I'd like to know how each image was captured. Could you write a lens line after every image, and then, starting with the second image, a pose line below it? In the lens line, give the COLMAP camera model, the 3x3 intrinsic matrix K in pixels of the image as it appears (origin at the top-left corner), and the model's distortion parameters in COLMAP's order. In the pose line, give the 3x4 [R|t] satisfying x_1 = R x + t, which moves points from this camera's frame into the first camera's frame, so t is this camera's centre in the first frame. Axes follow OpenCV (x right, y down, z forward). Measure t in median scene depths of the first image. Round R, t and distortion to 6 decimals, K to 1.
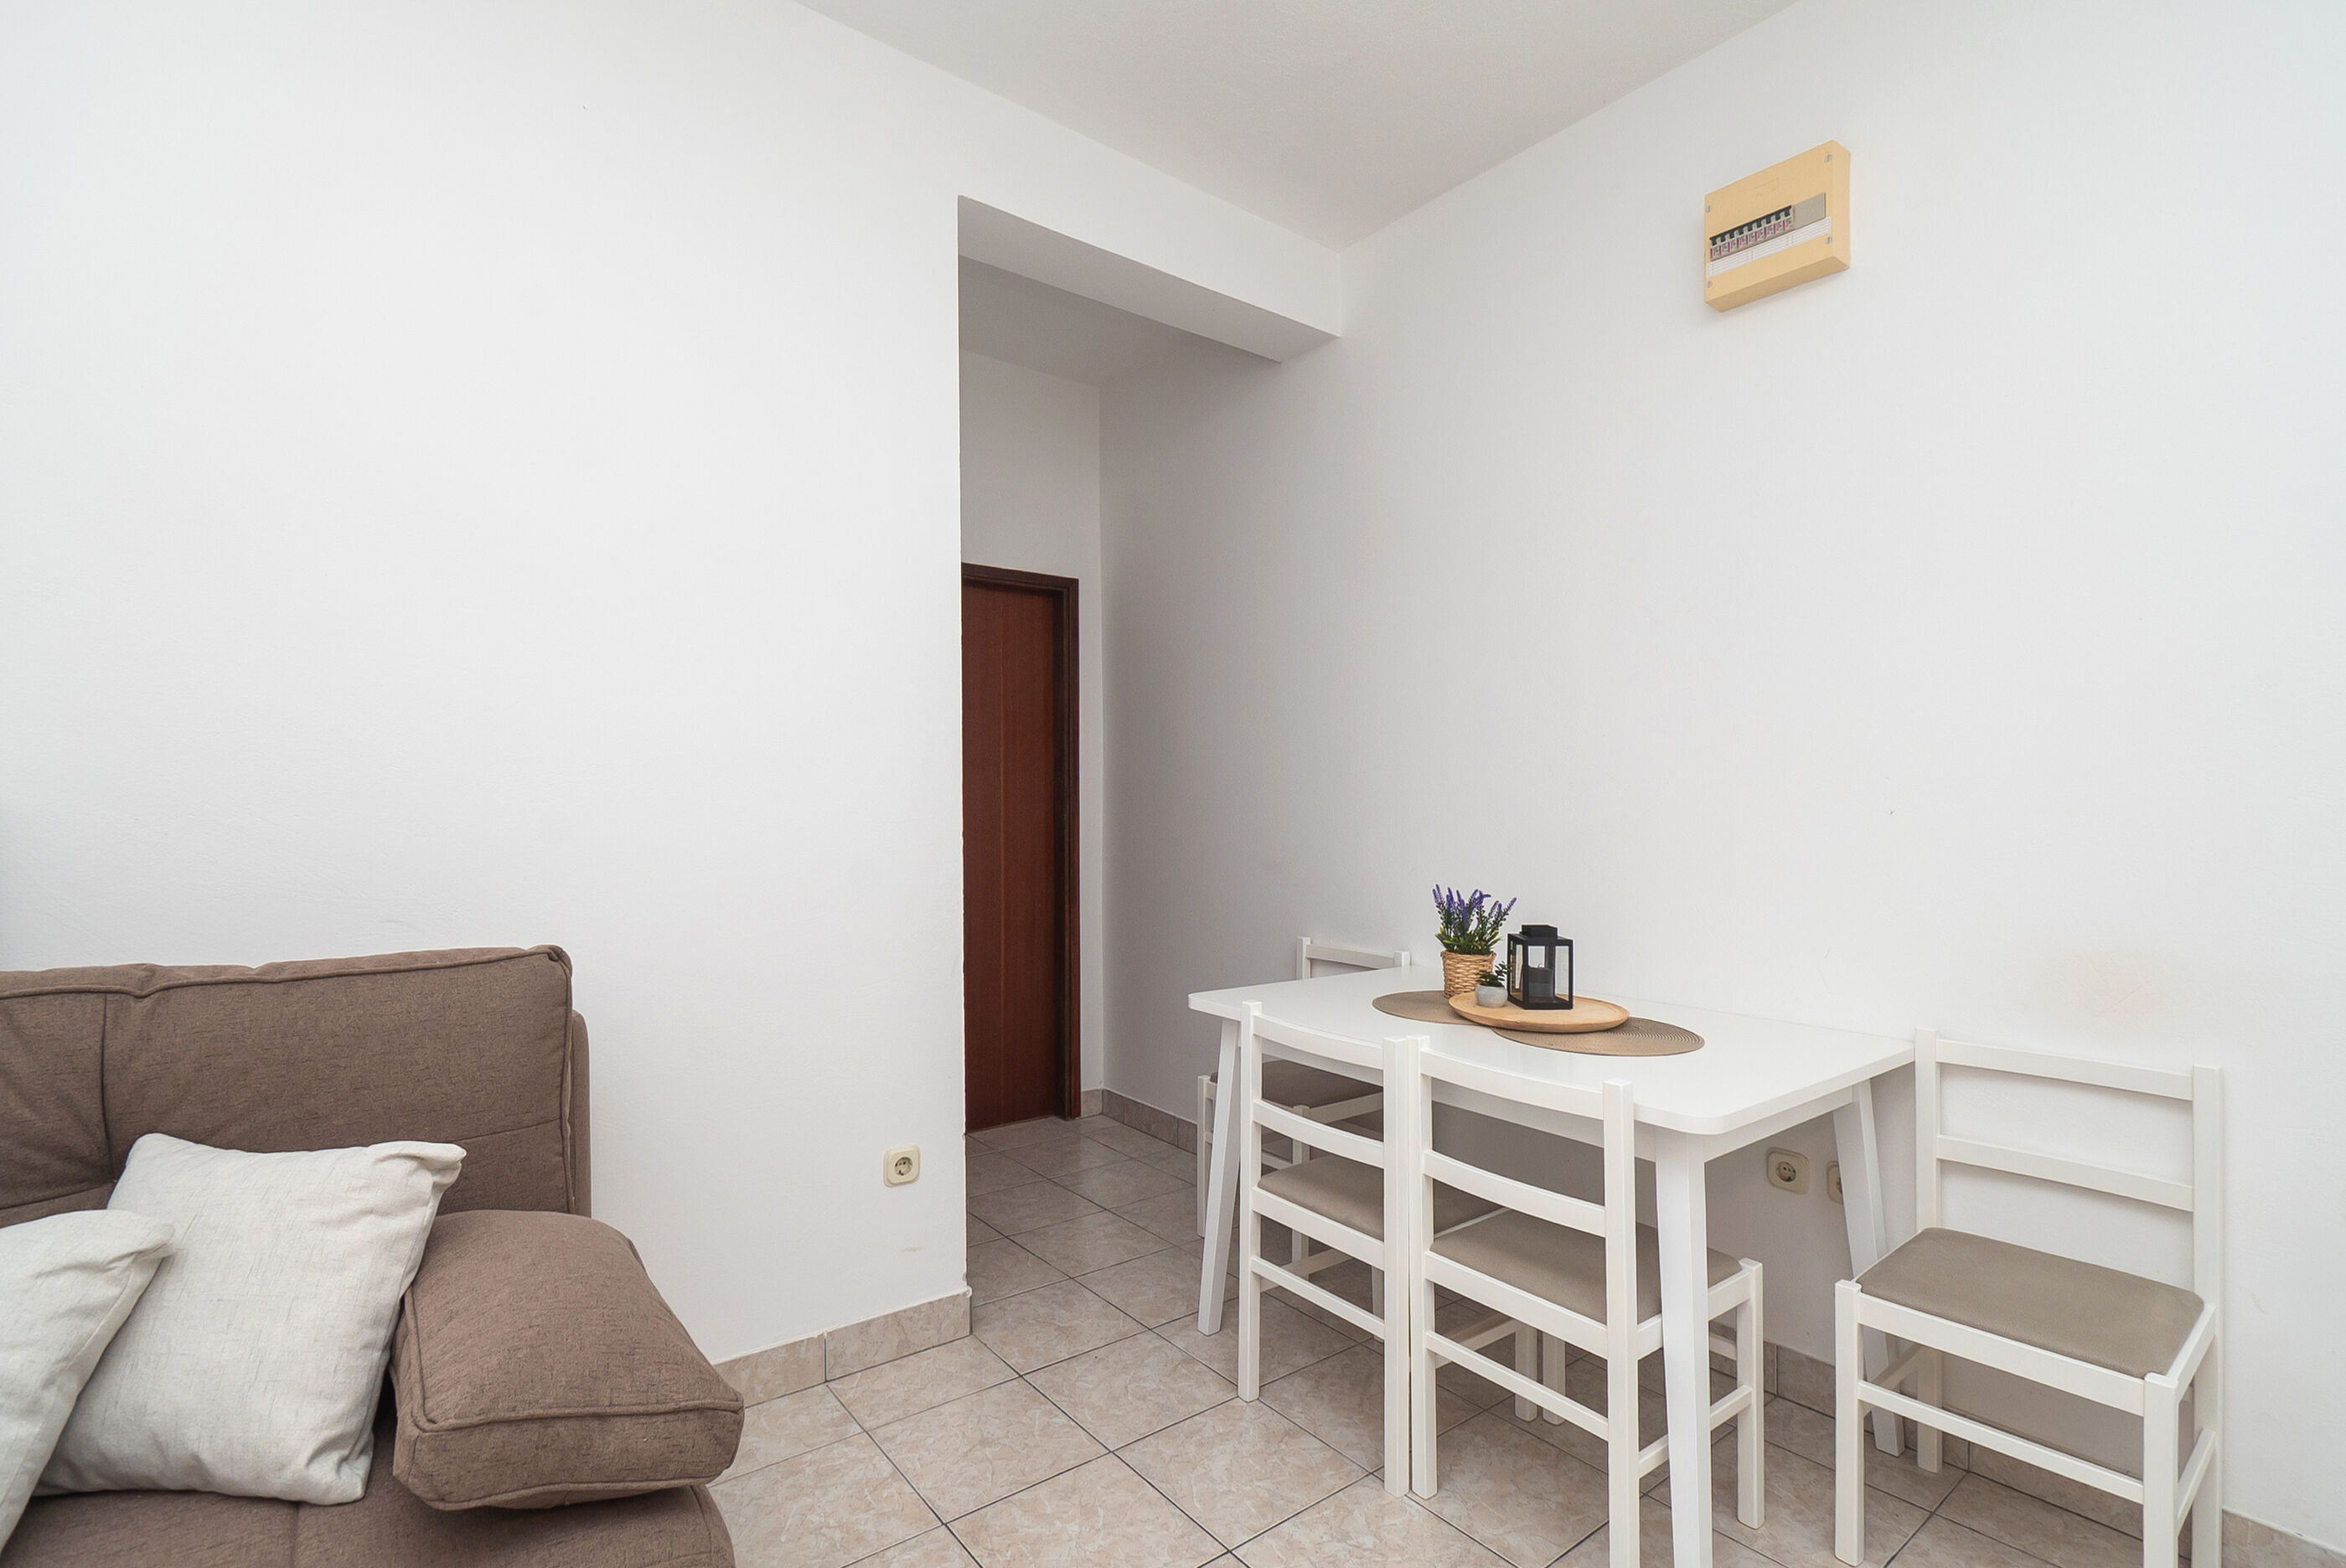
lens RADIAL K [[1072.9, 0, 1151.8], [0, 1072.9, 791.5], [0, 0, 1]] dist [-0.003288, -0.006951]
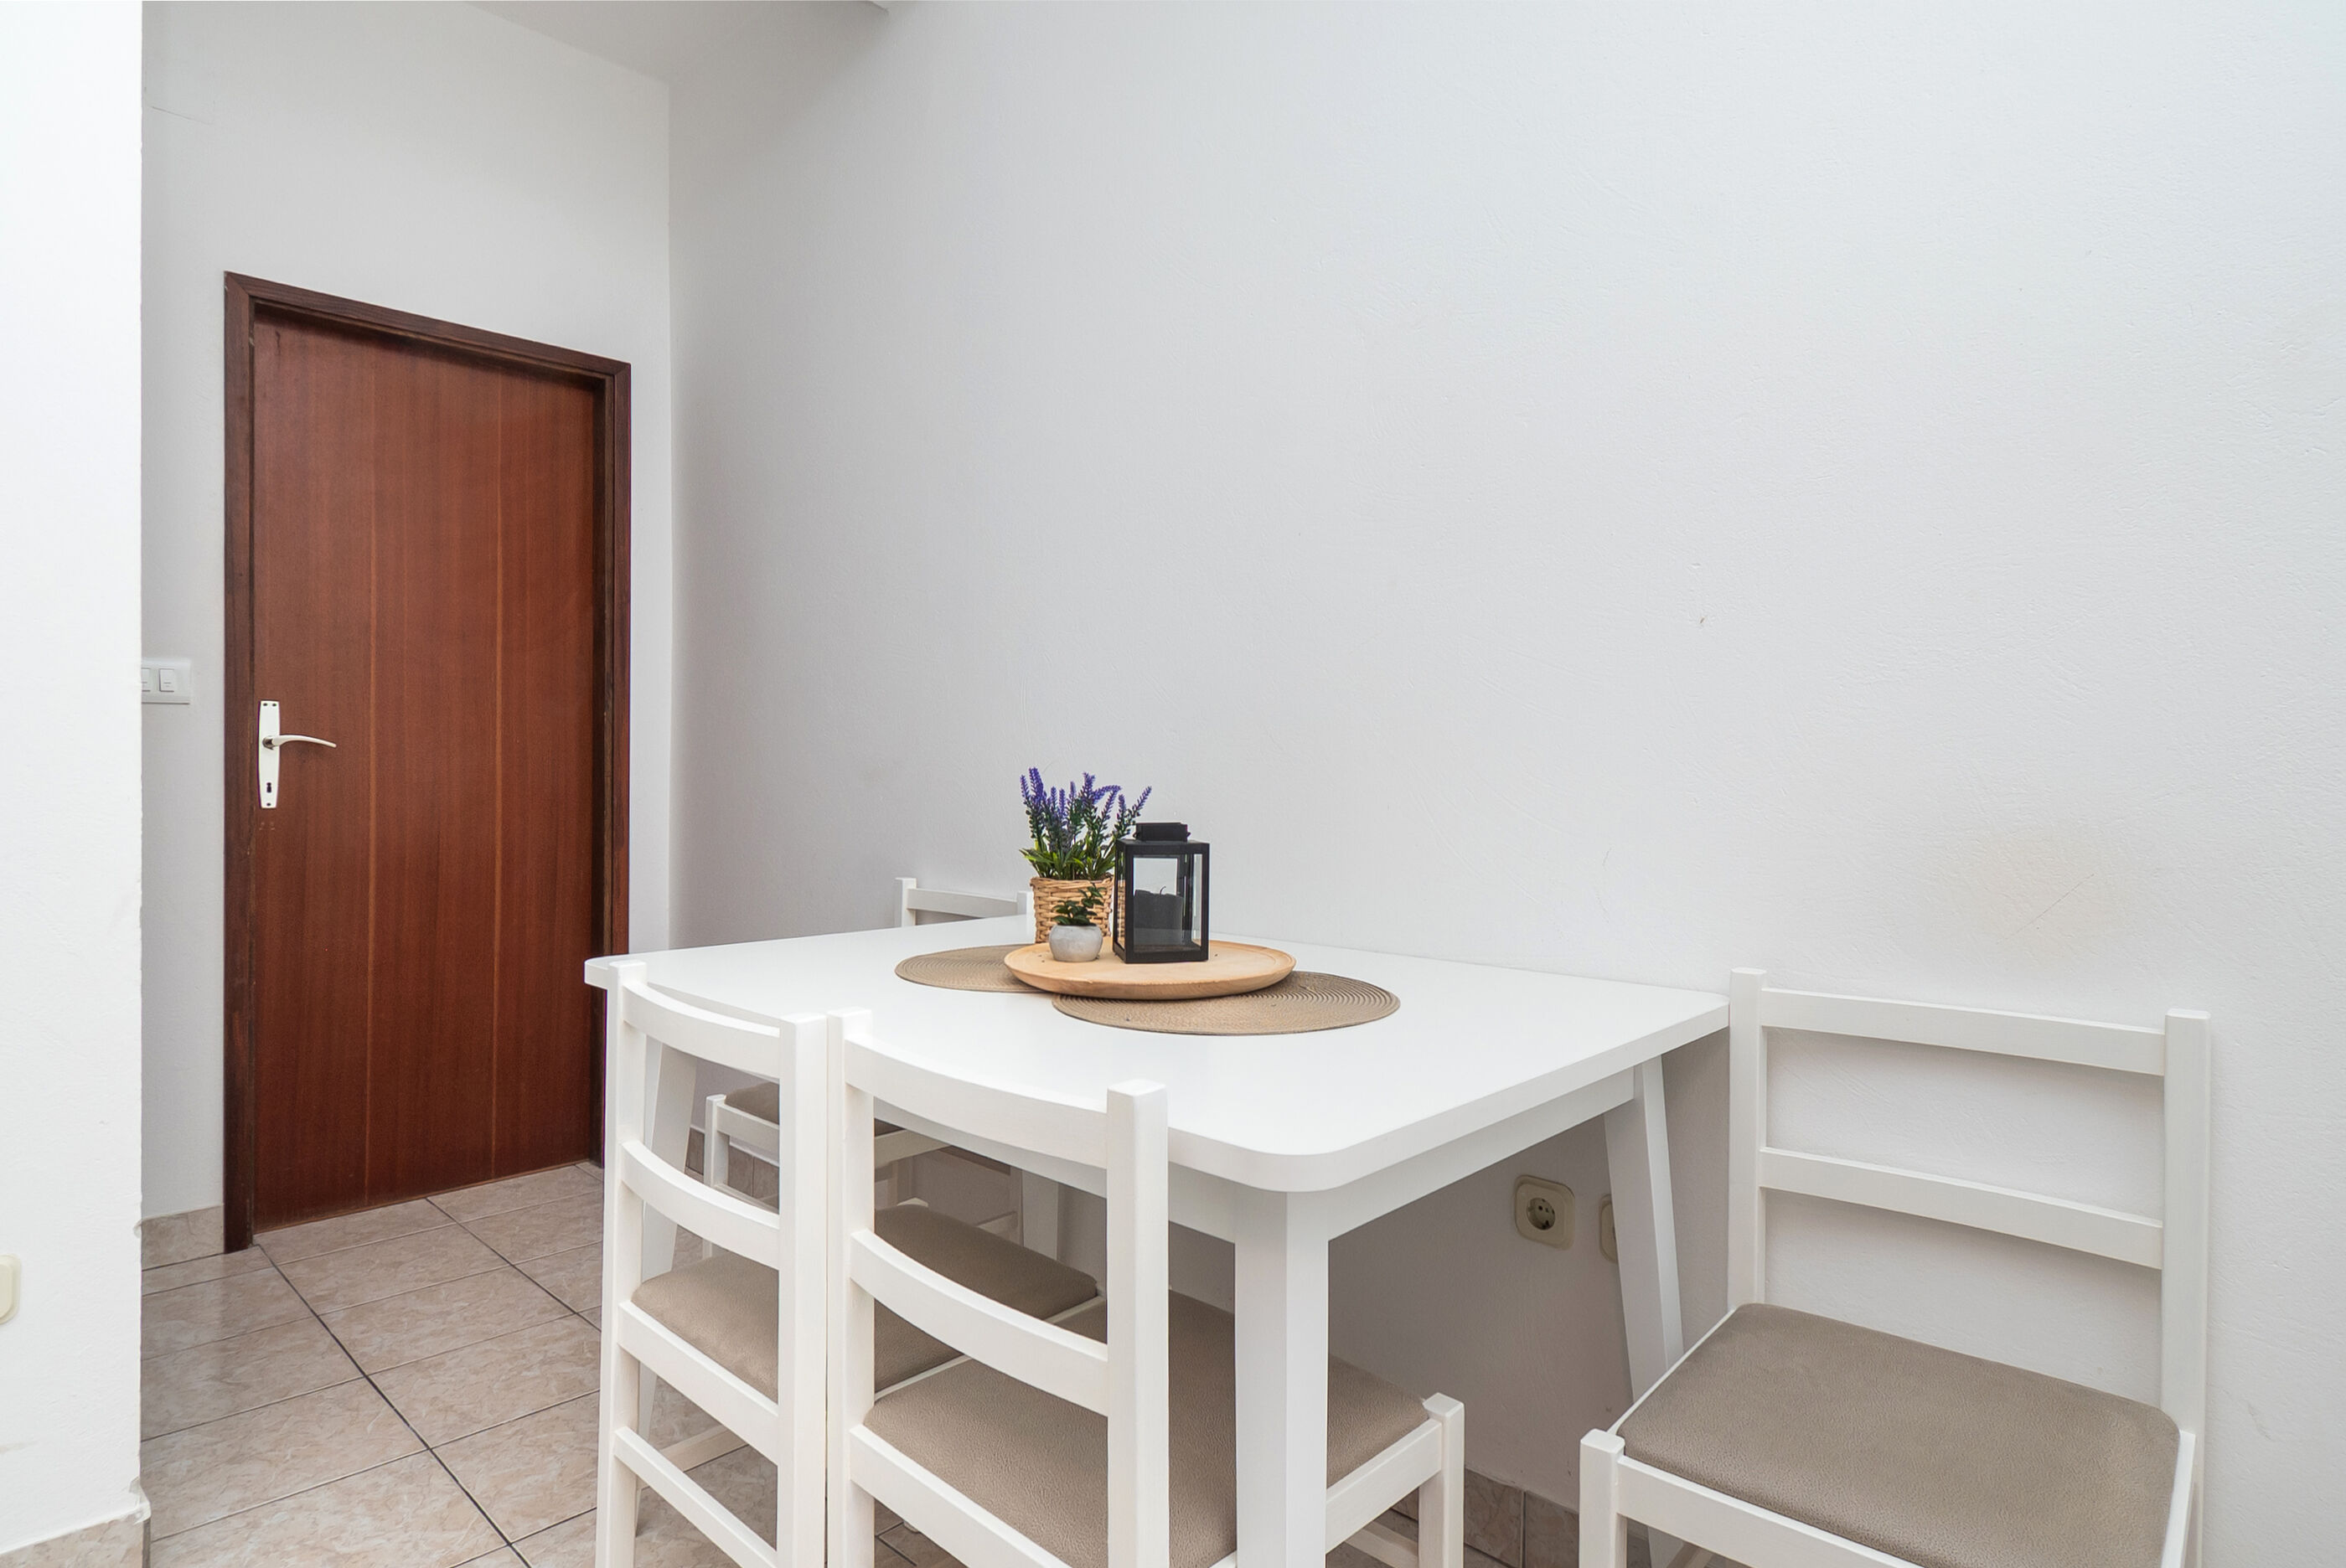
lens RADIAL K [[1241.4, 0, 1168.8], [0, 1241.4, 786.2], [0, 0, 1]] dist [-0.002780, -0.005039]
pose [[0.985490, -0.001794, 0.169724, 0.266105], [-0.002393, 0.999698, 0.024462, 0.093861], [-0.169716, -0.024513, 0.985188, 0.345138]]
